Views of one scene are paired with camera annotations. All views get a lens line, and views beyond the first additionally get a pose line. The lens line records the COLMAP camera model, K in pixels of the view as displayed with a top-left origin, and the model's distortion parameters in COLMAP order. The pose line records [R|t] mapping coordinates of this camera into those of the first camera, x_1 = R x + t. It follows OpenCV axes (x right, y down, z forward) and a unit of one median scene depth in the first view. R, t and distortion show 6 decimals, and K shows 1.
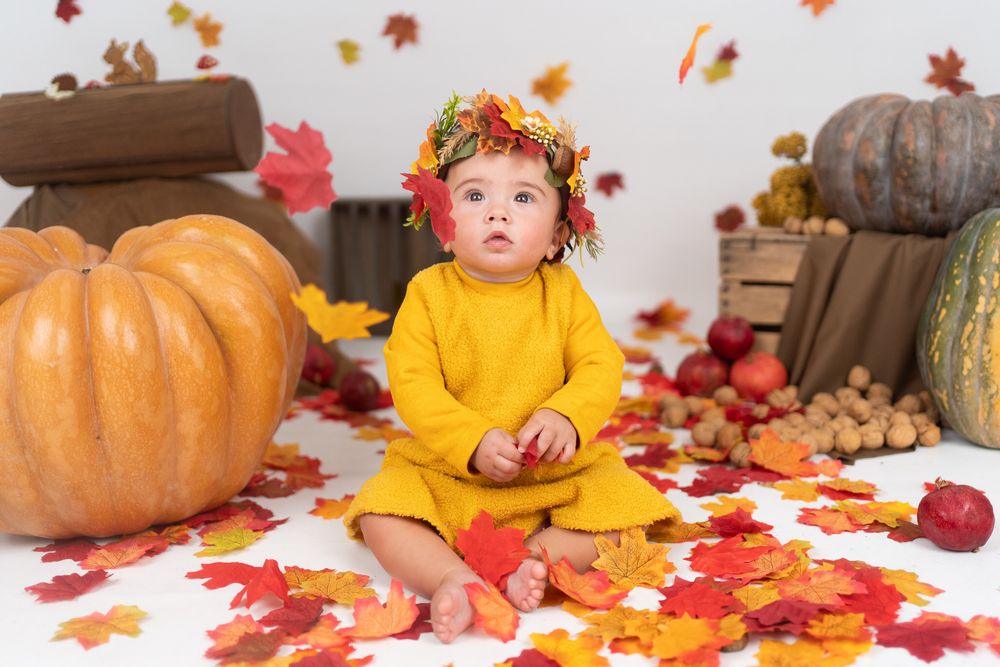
lens RADIAL K [[1022.1, 0, 500.3], [0, 1022.1, 319.4], [0, 0, 1]] dist [0.001298, 0.000894]
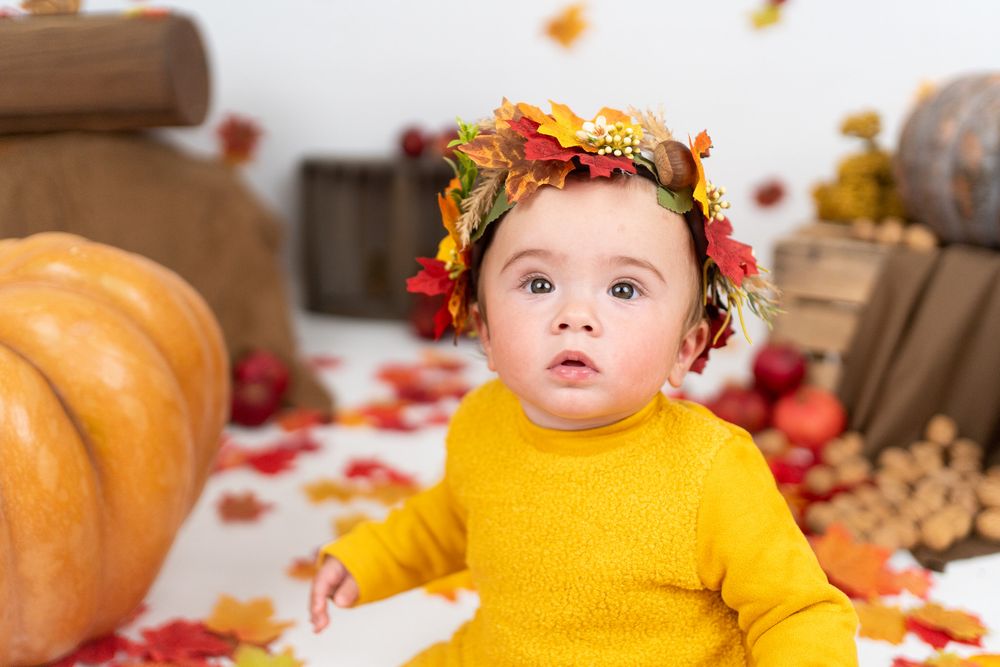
lens RADIAL K [[1022.1, 0, 500.3], [0, 1022.1, 319.4], [0, 0, 1]] dist [0.001298, 0.000894]
pose [[0.999449, 0.033003, 0.003596, 0.001741], [-0.033189, 0.995898, 0.084176, -0.096411], [-0.000803, -0.084249, 0.996444, 0.235463]]
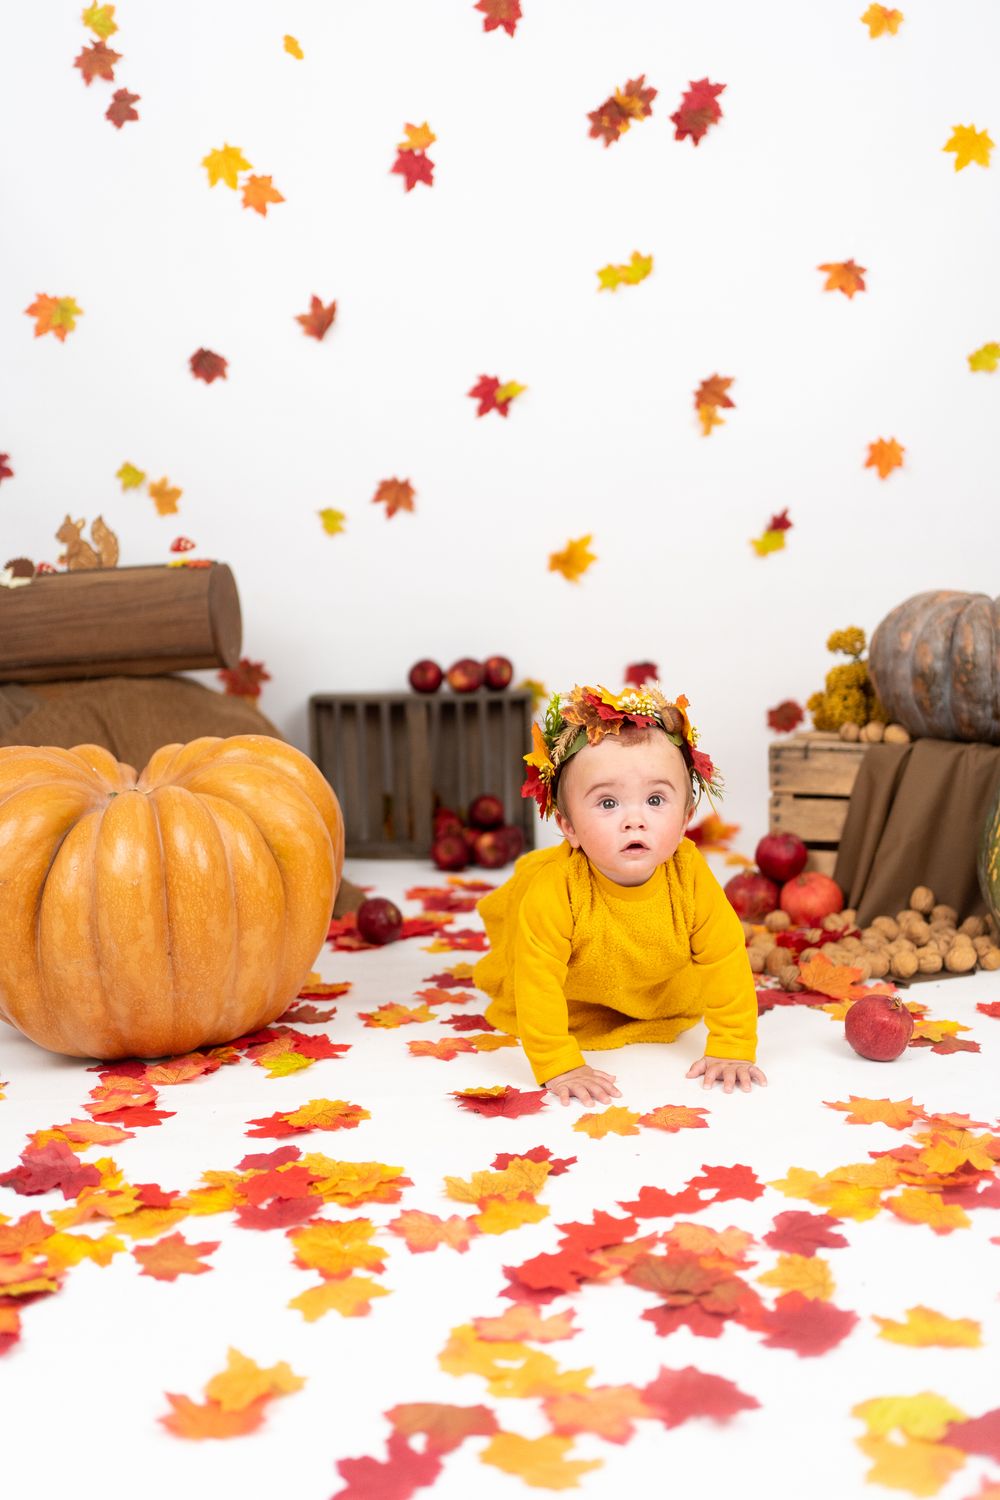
lens RADIAL K [[1533.2, 0, 491.5], [0, 1533.2, 755.6], [0, 0, 1]] dist [0.001298, 0.000894]
pose [[0.999832, -0.004511, 0.017740, -0.064648], [0.005449, 0.998568, -0.053223, -0.000694], [-0.017474, 0.053311, 0.998425, -0.411778]]
